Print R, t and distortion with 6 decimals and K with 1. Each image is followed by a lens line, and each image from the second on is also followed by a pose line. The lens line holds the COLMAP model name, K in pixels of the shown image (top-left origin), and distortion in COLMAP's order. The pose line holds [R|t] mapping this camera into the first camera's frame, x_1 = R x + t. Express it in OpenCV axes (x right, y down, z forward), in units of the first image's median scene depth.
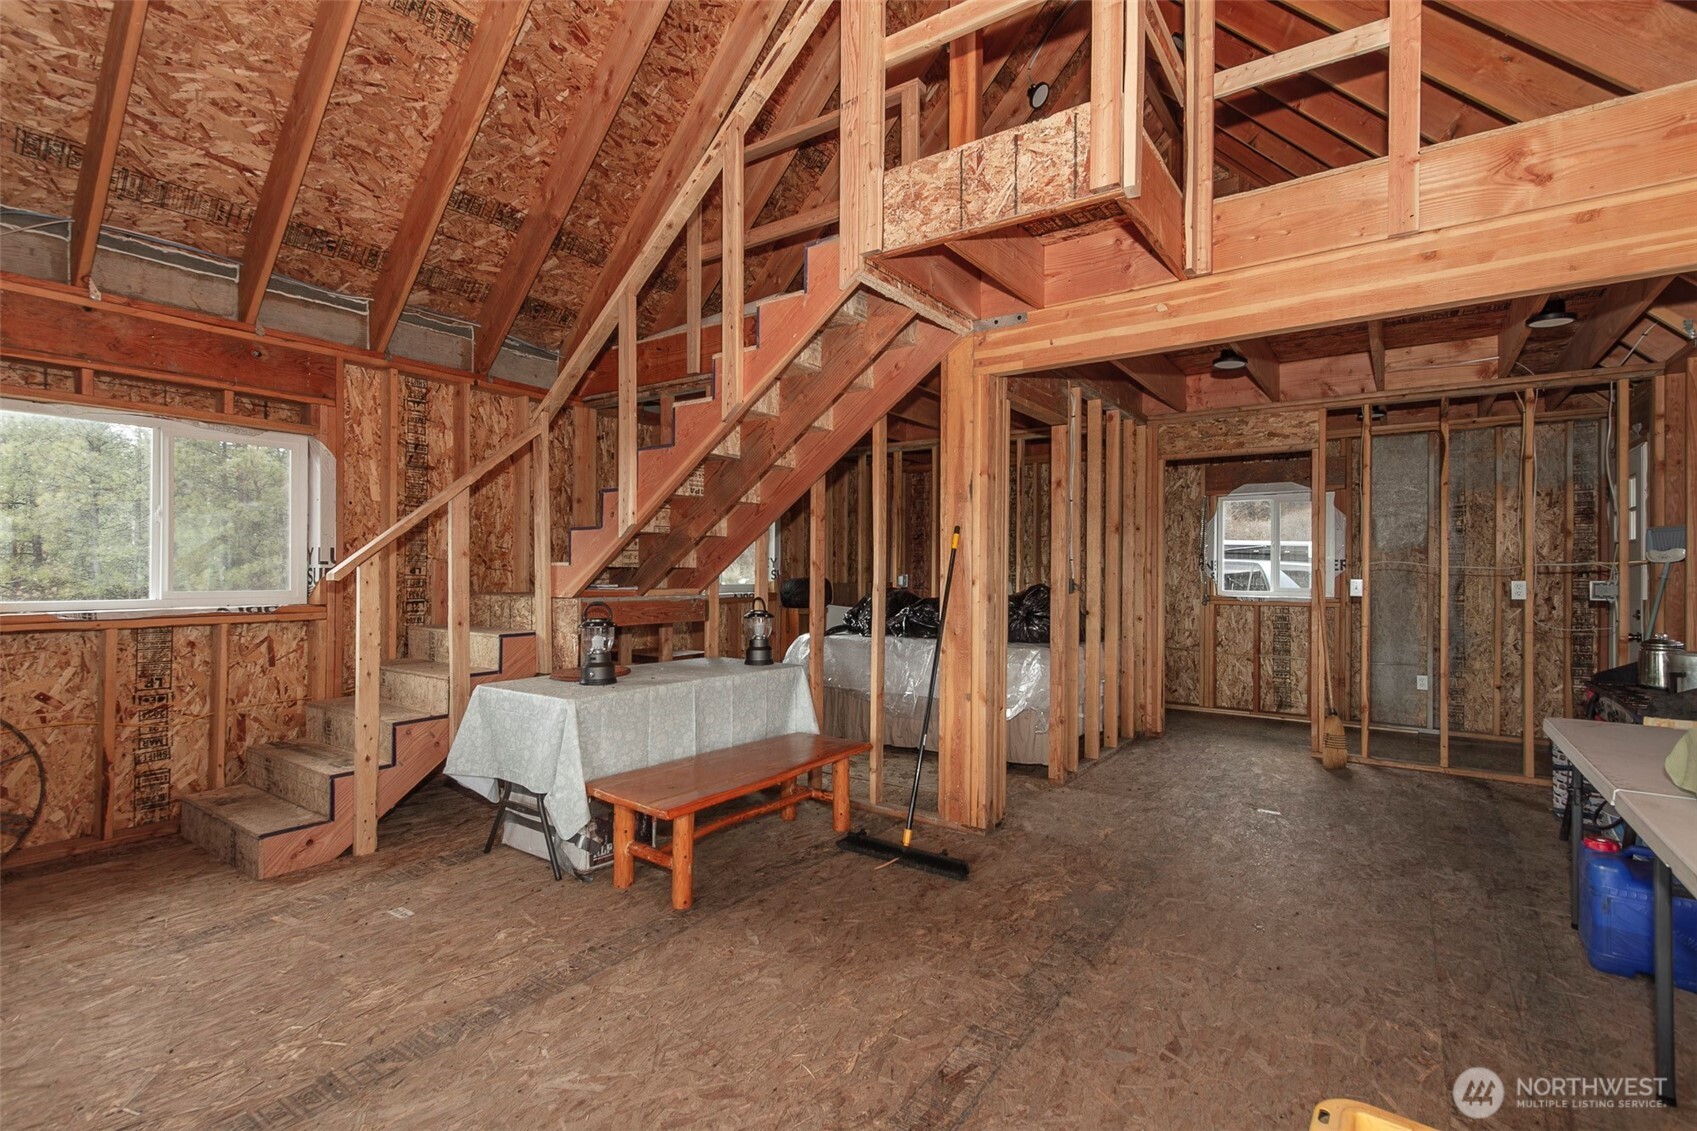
lens RADIAL K [[795.9, 0, 856.0], [0, 795.9, 568.1], [0, 0, 1]] dist [0.002614, -0.000192]
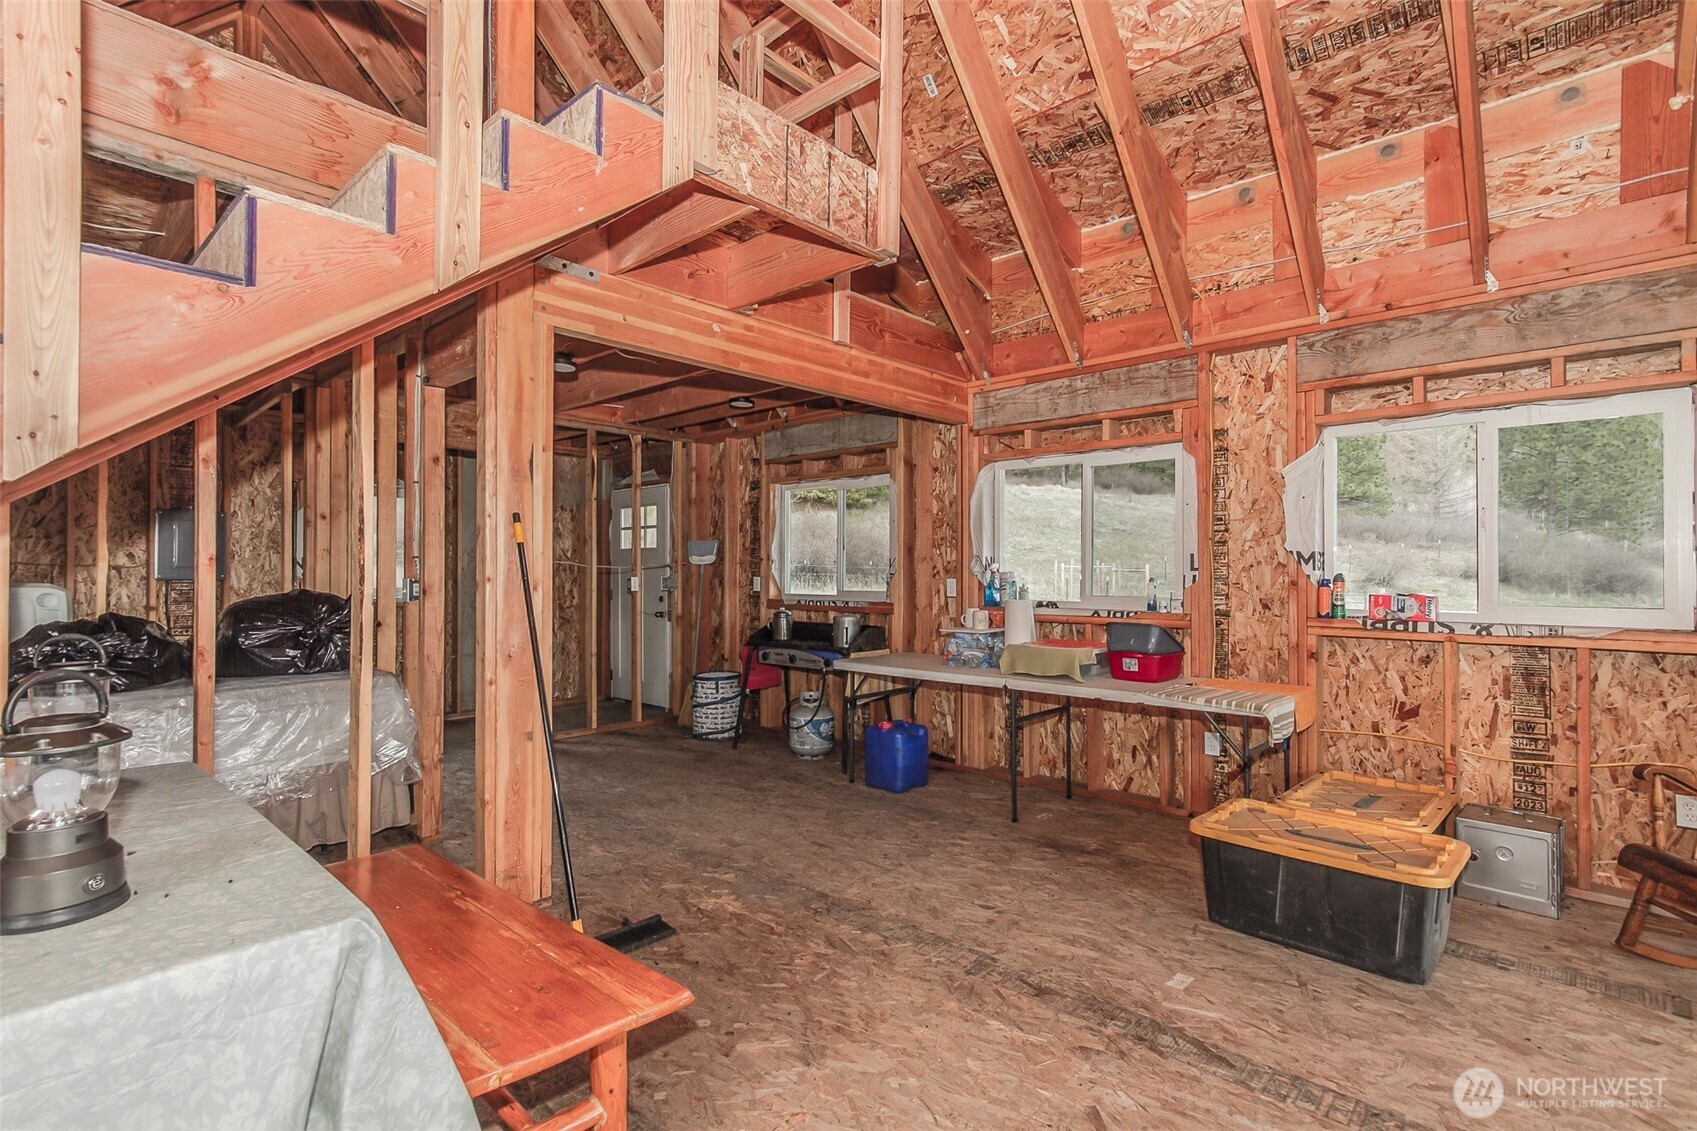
lens RADIAL K [[795.9, 0, 855.7], [0, 795.9, 565.0], [0, 0, 1]] dist [0.002614, -0.000192]
pose [[0.132708, 0.003696, 0.991148, -0.752520], [-0.000704, 0.999993, -0.003635, -0.000492], [-0.991155, -0.000215, 0.132710, 0.756666]]
